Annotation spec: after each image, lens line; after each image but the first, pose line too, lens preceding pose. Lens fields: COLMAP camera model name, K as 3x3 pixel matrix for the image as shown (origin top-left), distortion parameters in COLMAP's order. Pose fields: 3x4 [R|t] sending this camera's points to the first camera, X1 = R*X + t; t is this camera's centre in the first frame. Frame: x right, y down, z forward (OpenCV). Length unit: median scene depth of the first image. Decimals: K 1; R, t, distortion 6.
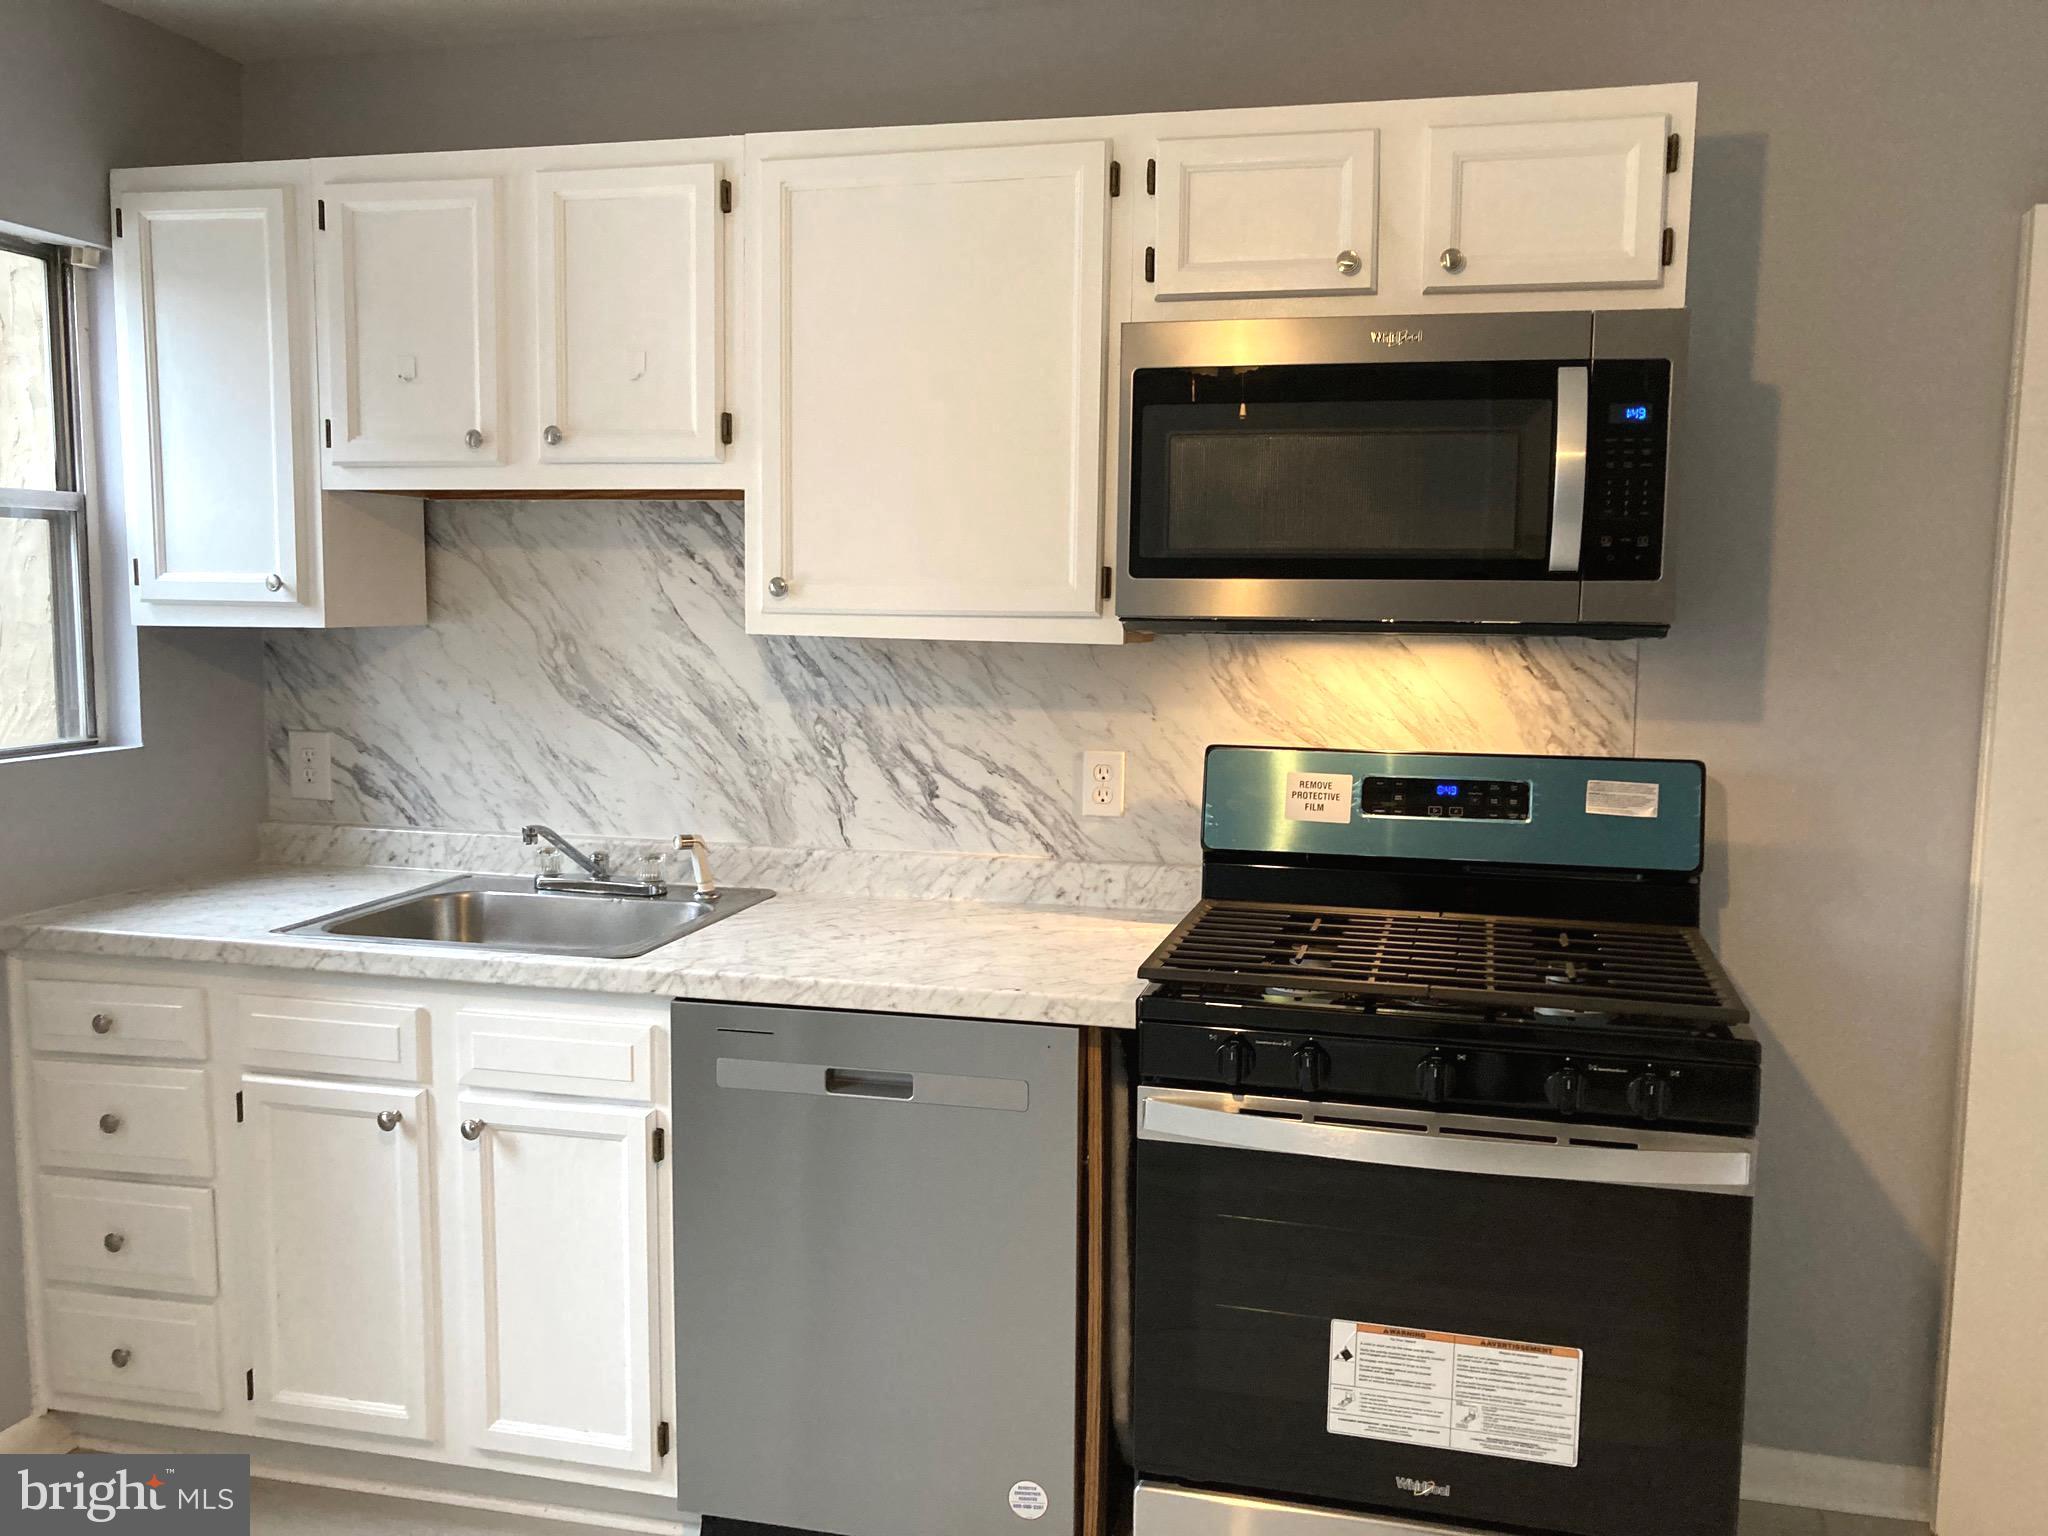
lens RADIAL K [[1665.5, 0, 1028.4], [0, 1665.5, 771.2], [0, 0, 1]] dist [0.038616, -0.046297]
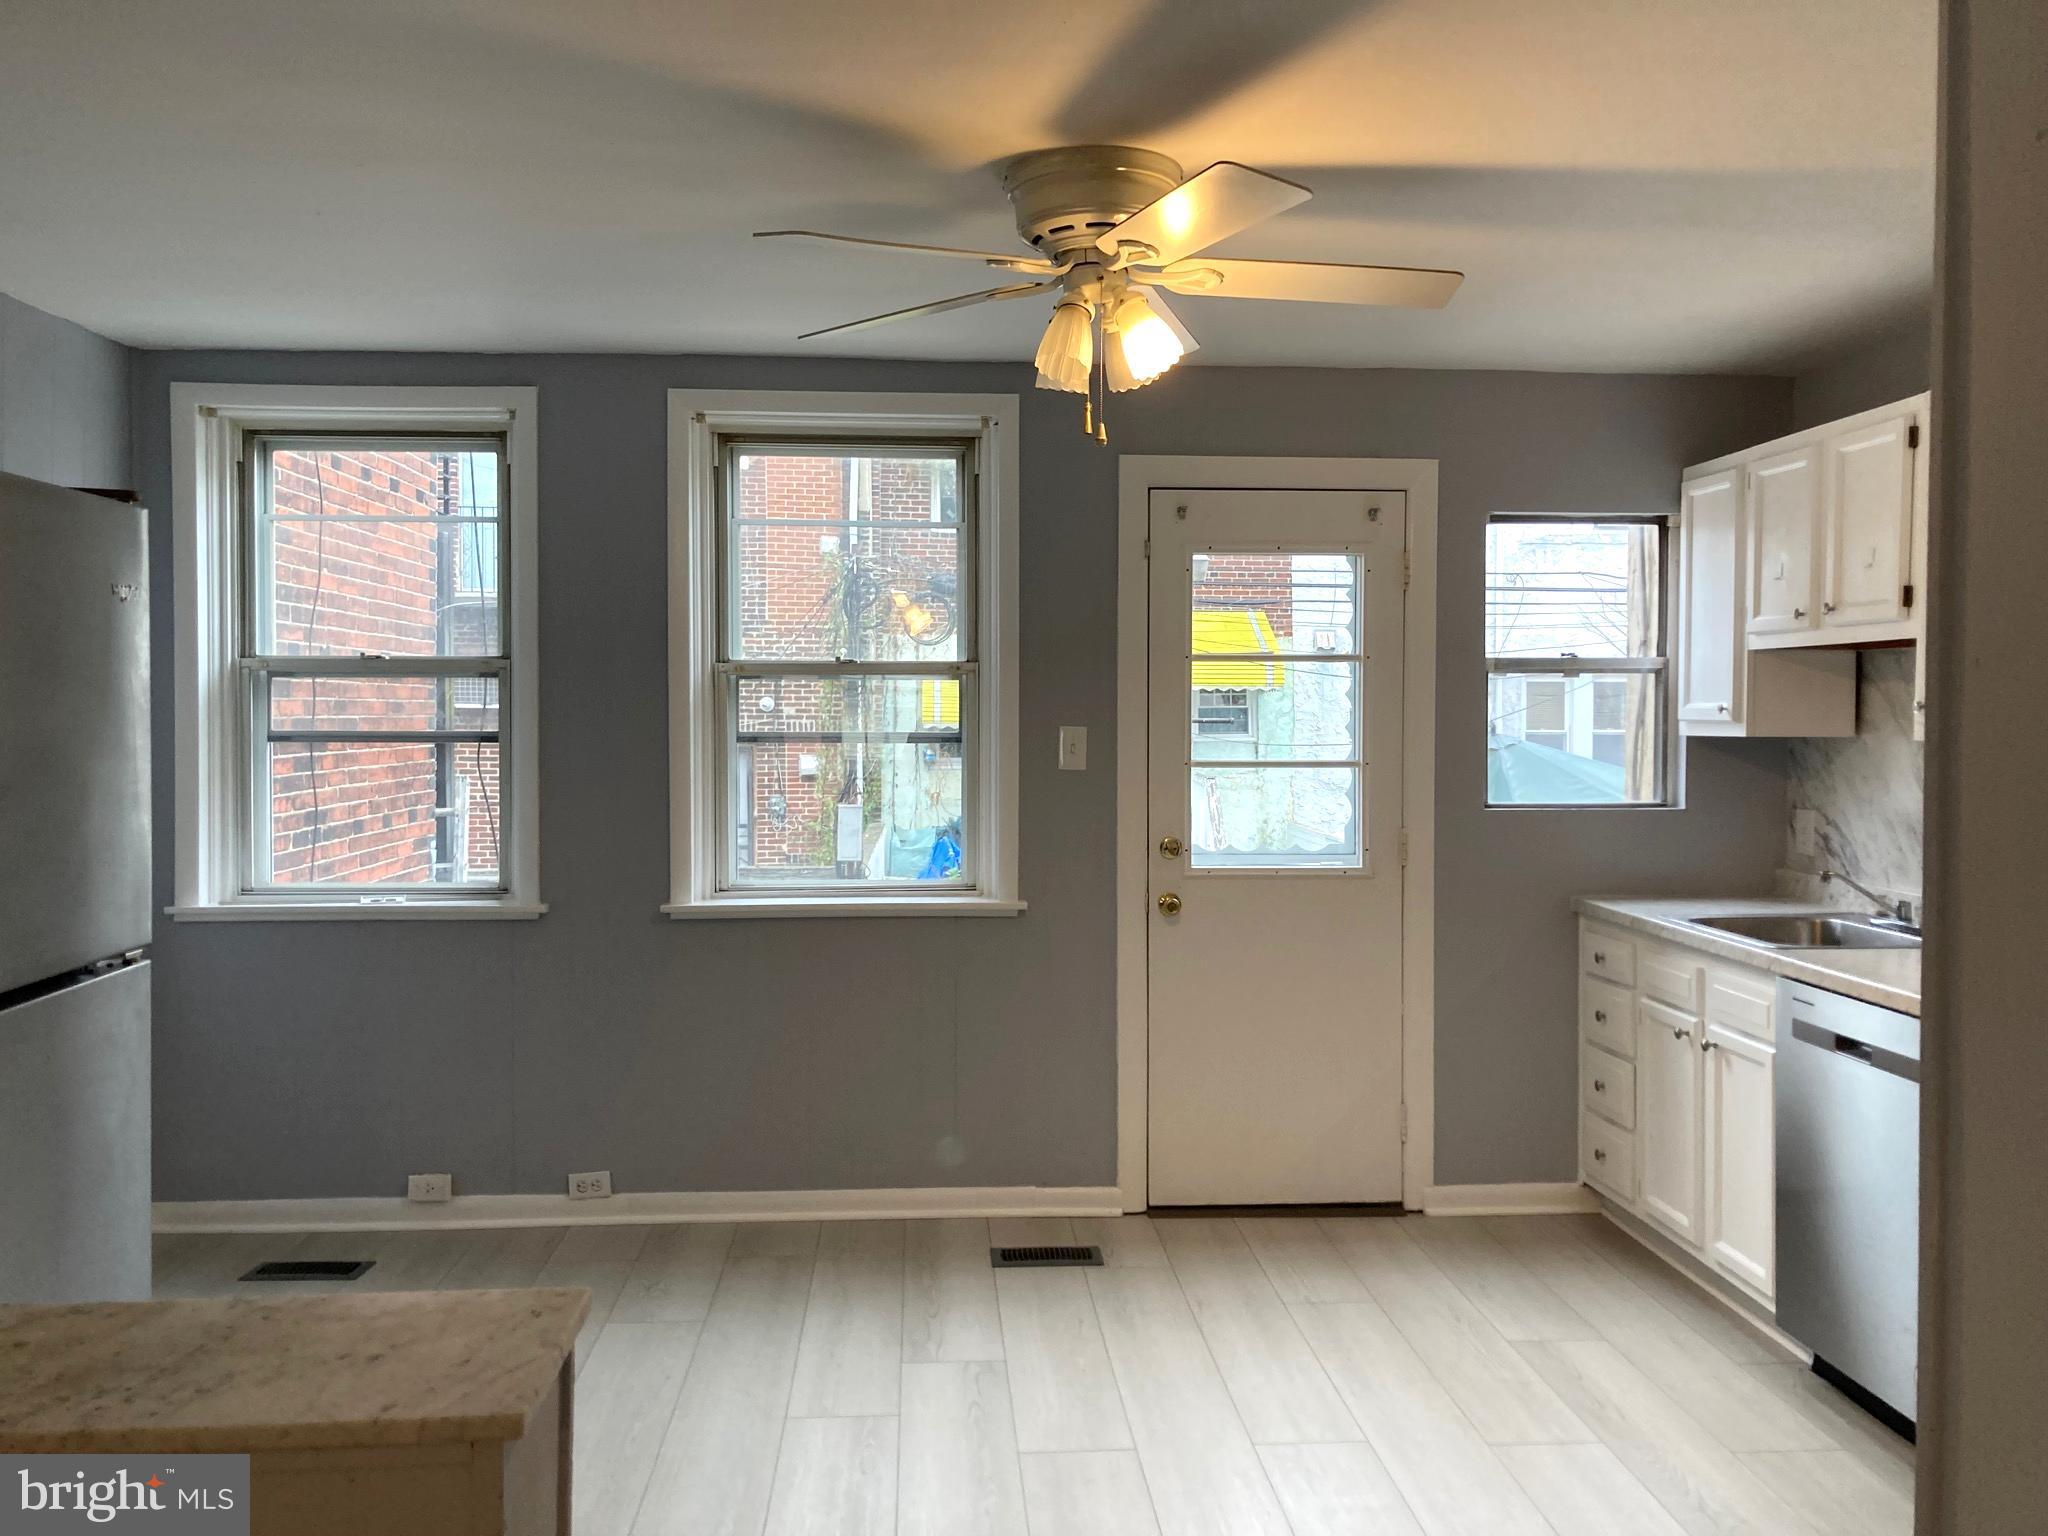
lens RADIAL K [[1665.5, 0, 1037.8], [0, 1665.5, 758.0], [0, 0, 1]] dist [0.038616, -0.046297]
pose [[0.305443, 0.018299, -0.952035, 0.880608], [-0.103370, 0.994544, -0.014048, 0.025808], [0.946583, 0.102703, 0.305668, -0.110488]]
